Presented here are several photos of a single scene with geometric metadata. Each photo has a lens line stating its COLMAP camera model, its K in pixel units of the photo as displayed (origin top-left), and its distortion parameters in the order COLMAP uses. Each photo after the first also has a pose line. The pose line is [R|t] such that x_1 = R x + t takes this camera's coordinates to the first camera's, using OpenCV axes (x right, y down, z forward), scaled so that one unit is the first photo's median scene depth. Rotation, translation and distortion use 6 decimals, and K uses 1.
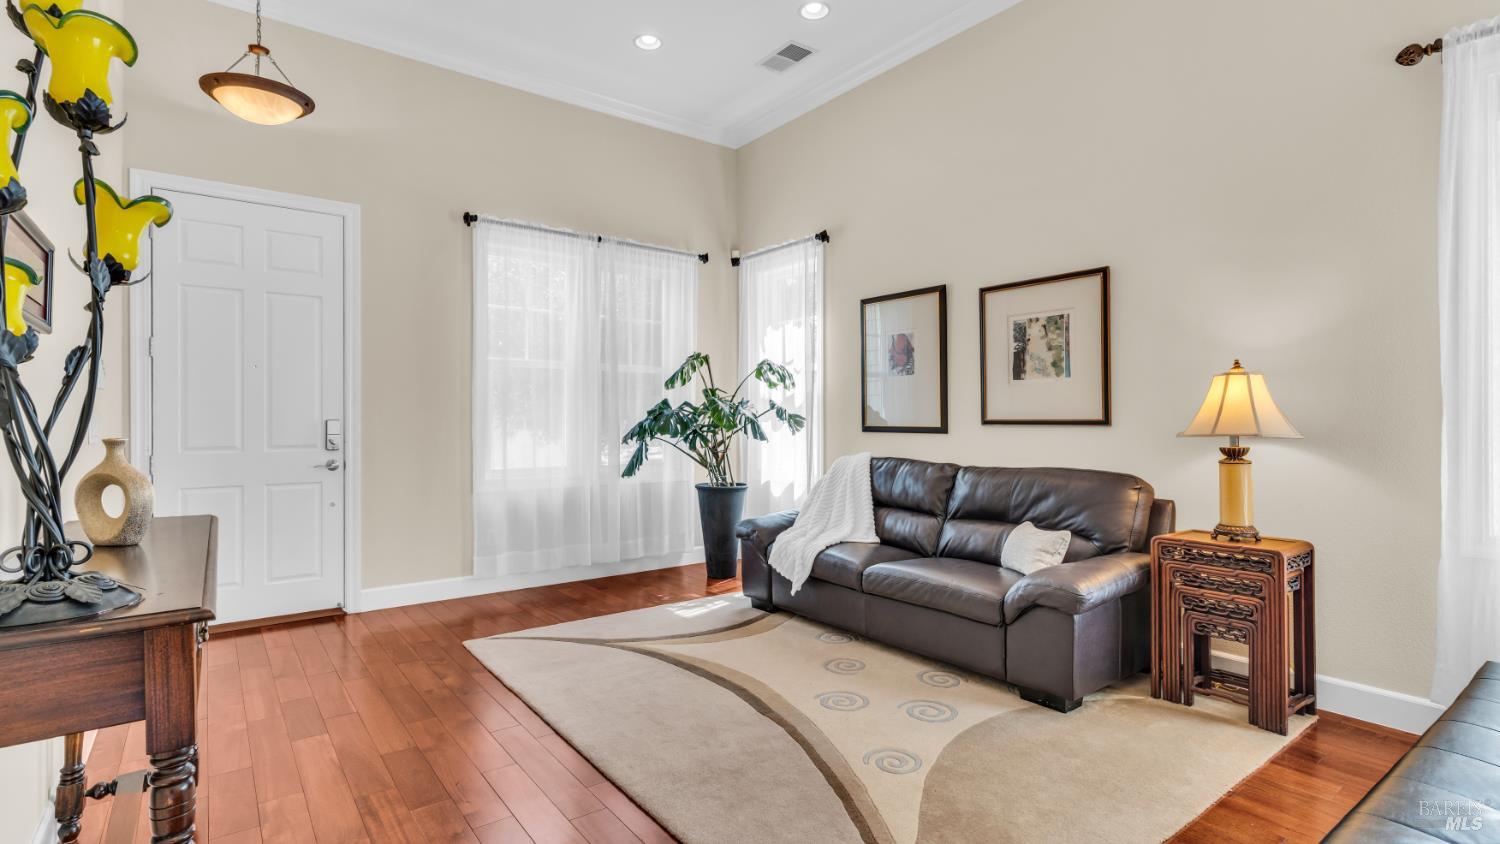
lens RADIAL K [[722.8, 0, 750.7], [0, 722.8, 418.1], [0, 0, 1]] dist [0.004985, -0.000442]
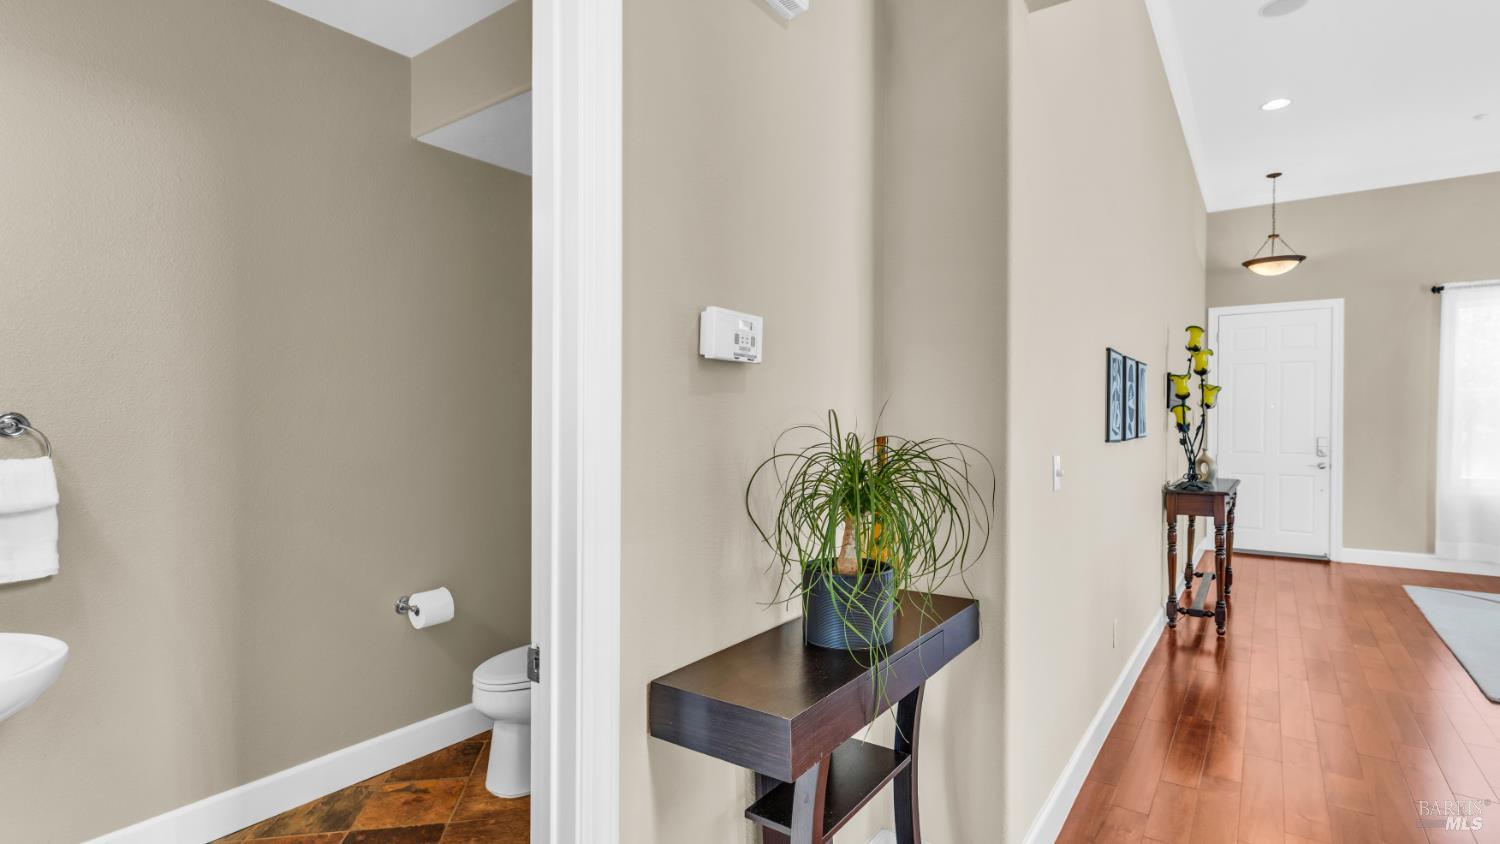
lens RADIAL K [[722.8, 0, 742.1], [0, 722.8, 431.0], [0, 0, 1]] dist [0.004985, -0.000442]
pose [[0.293459, 0.013619, -0.955875, 0.626997], [-0.001855, 0.999905, 0.013677, -0.034214], [0.955970, -0.002240, 0.293456, -0.751886]]
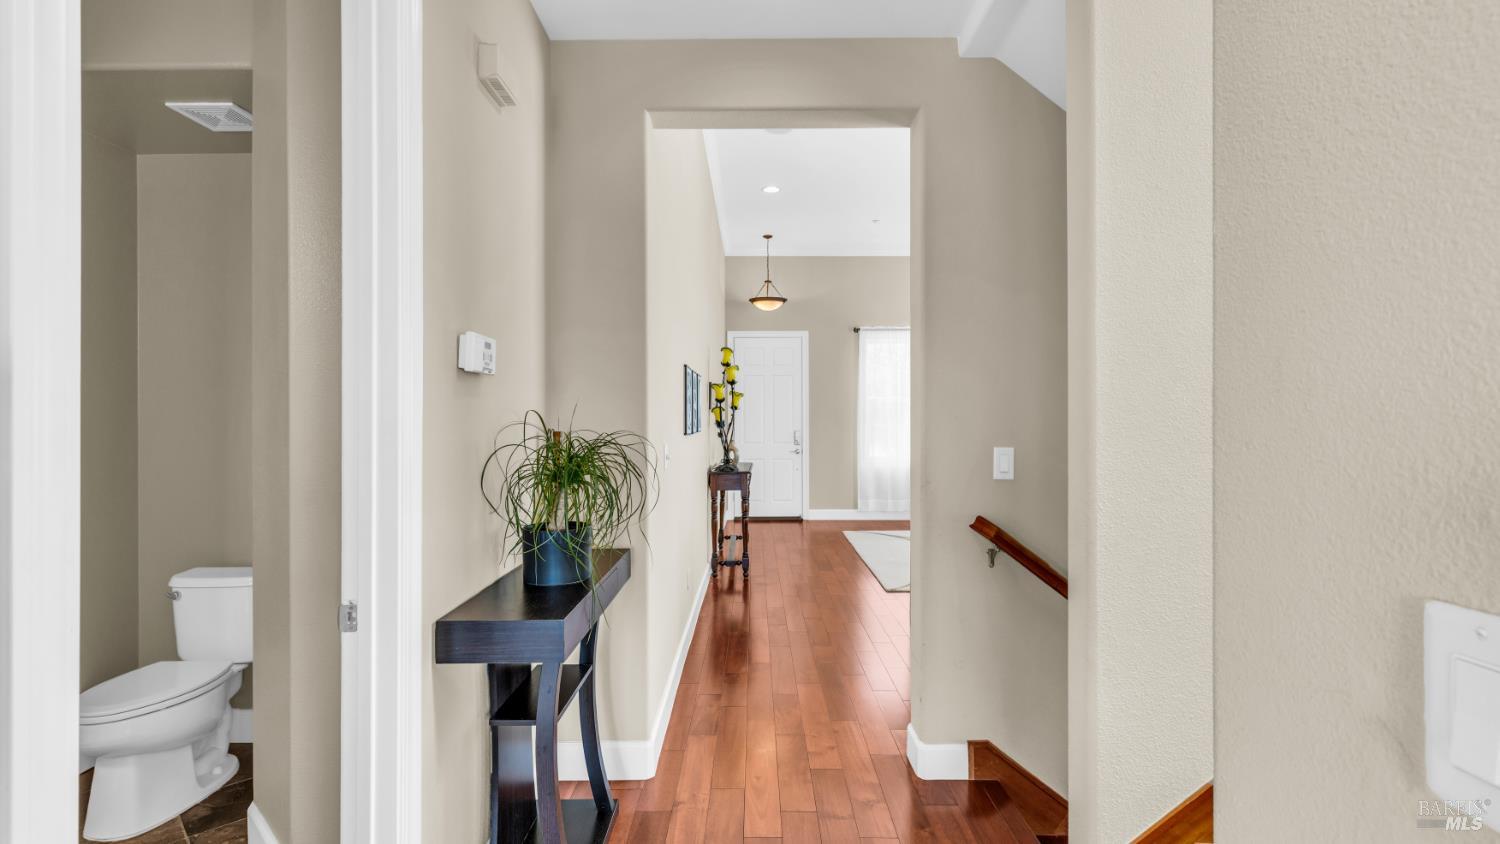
lens RADIAL K [[722.8, 0, 748.7], [0, 722.8, 425.7], [0, 0, 1]] dist [0.004985, -0.000442]
pose [[0.793964, 0.002988, -0.607957, 0.701160], [0.002124, 0.999968, 0.007688, -0.033322], [0.607961, -0.007396, 0.793932, -0.911832]]
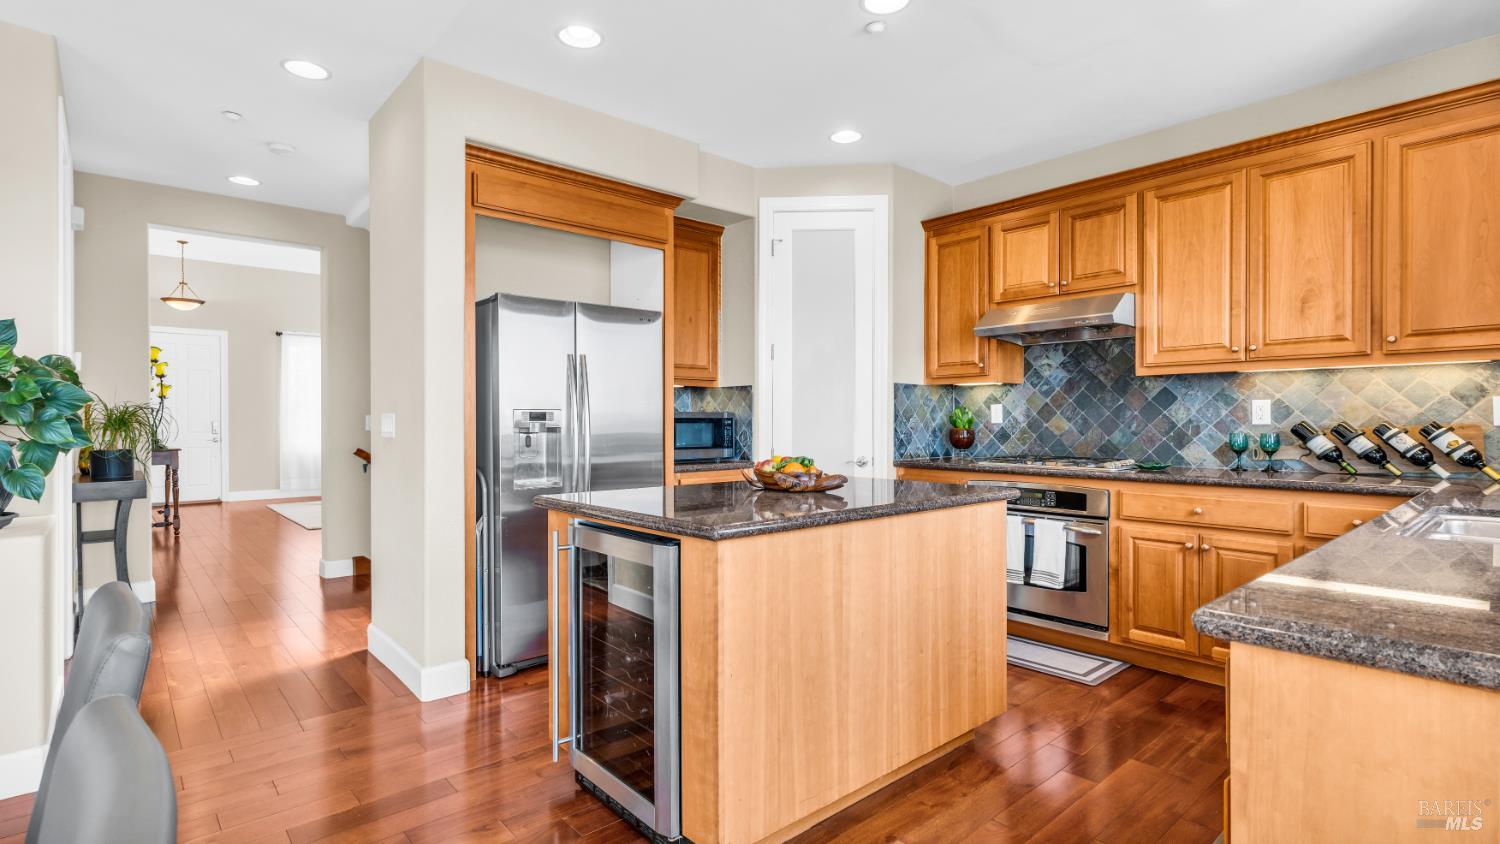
lens RADIAL K [[722.8, 0, 756.2], [0, 722.8, 427.2], [0, 0, 1]] dist [0.004985, -0.000442]
pose [[0.996377, -0.000628, 0.085041, 1.106584], [-0.000079, 0.999965, 0.008312, 0.002493], [-0.085044, -0.008289, 0.996343, -1.702178]]
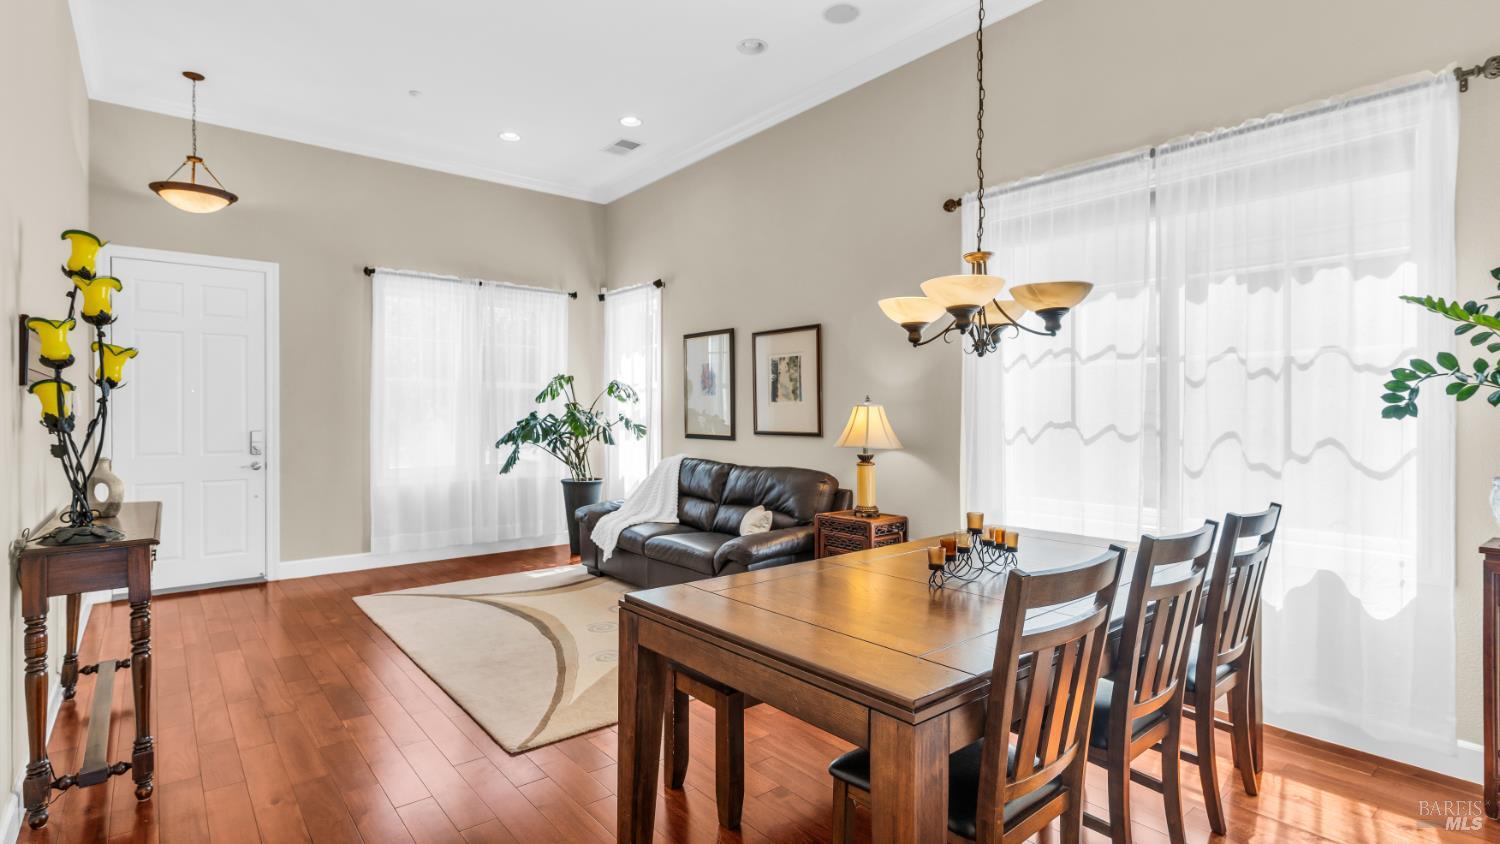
lens RADIAL K [[722.8, 0, 750.9], [0, 722.8, 414.0], [0, 0, 1]] dist [0.004985, -0.000442]
pose [[0.998979, -0.000130, 0.045185, 0.267489], [-0.000011, 0.999995, 0.003121, -0.034966], [-0.045185, -0.003119, 0.998974, -0.358549]]
